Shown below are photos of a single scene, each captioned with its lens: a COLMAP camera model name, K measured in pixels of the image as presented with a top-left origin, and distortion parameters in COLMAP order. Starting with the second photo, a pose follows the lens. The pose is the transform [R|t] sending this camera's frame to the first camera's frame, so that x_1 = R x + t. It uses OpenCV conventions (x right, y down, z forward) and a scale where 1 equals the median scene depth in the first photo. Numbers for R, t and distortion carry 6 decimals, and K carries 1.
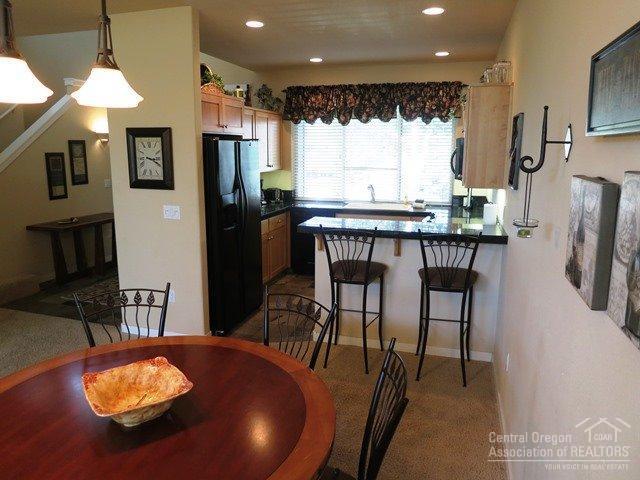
lens RADIAL K [[460.0, 0, 318.3], [0, 460.0, 238.4], [0, 0, 1]] dist [-0.051663, 0.010936]
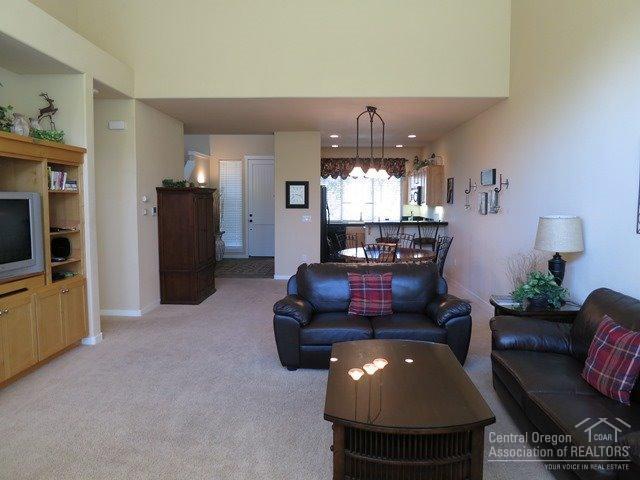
lens RADIAL K [[460.0, 0, 320.8], [0, 460.0, 242.0], [0, 0, 1]] dist [-0.051663, 0.010936]
pose [[0.964662, -0.030270, 0.261746, -0.568422], [0.055861, 0.994293, -0.090888, 0.176707], [-0.257501, 0.102297, 0.960848, -0.777015]]
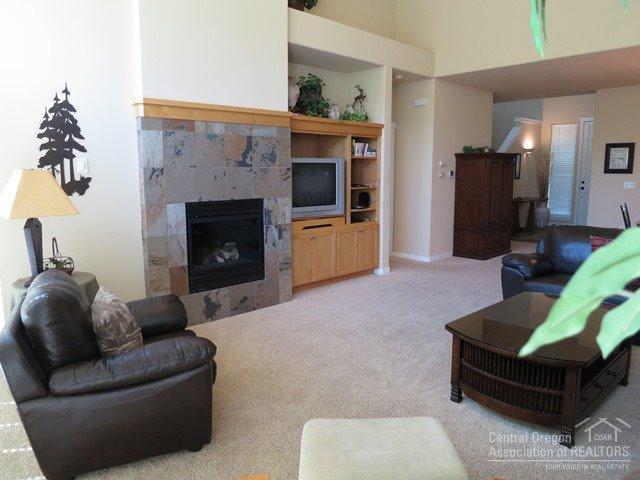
lens RADIAL K [[460.0, 0, 320.7], [0, 460.0, 241.5], [0, 0, 1]] dist [-0.051663, 0.010936]
pose [[0.871995, 0.057550, -0.486120, -0.353375], [-0.075411, 0.997003, -0.017240, 0.214854], [0.483671, 0.051692, 0.873722, -0.895045]]
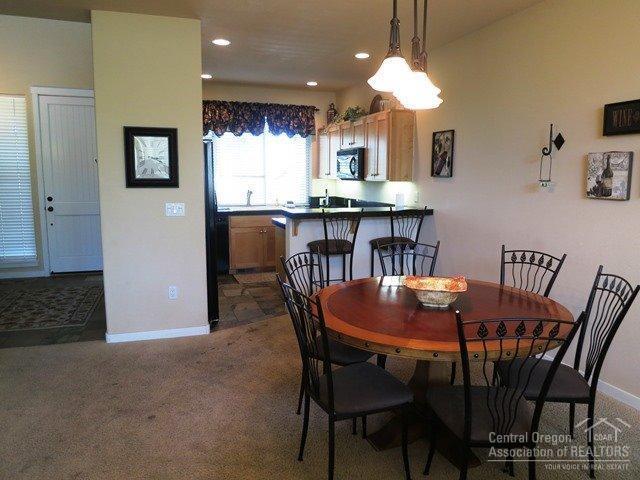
lens RADIAL K [[460.0, 0, 321.2], [0, 460.0, 242.6], [0, 0, 1]] dist [-0.051663, 0.010936]
pose [[0.806865, -0.087635, 0.584200, -0.449695], [0.109695, 0.993962, -0.002402, 0.037900], [-0.580462, 0.066022, 0.811606, -0.020576]]
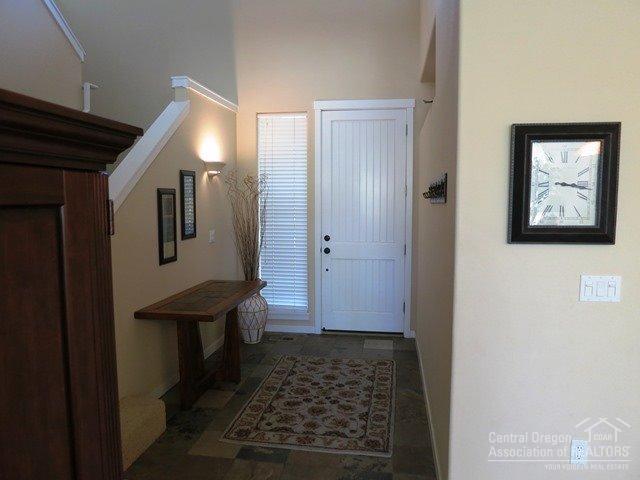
lens RADIAL K [[460.0, 0, 322.5], [0, 460.0, 239.7], [0, 0, 1]] dist [-0.051663, 0.010936]
pose [[0.988950, -0.023406, 0.146392, -0.470948], [0.038634, 0.994028, -0.102057, -0.048414], [-0.143129, 0.106585, 0.983948, 0.368052]]
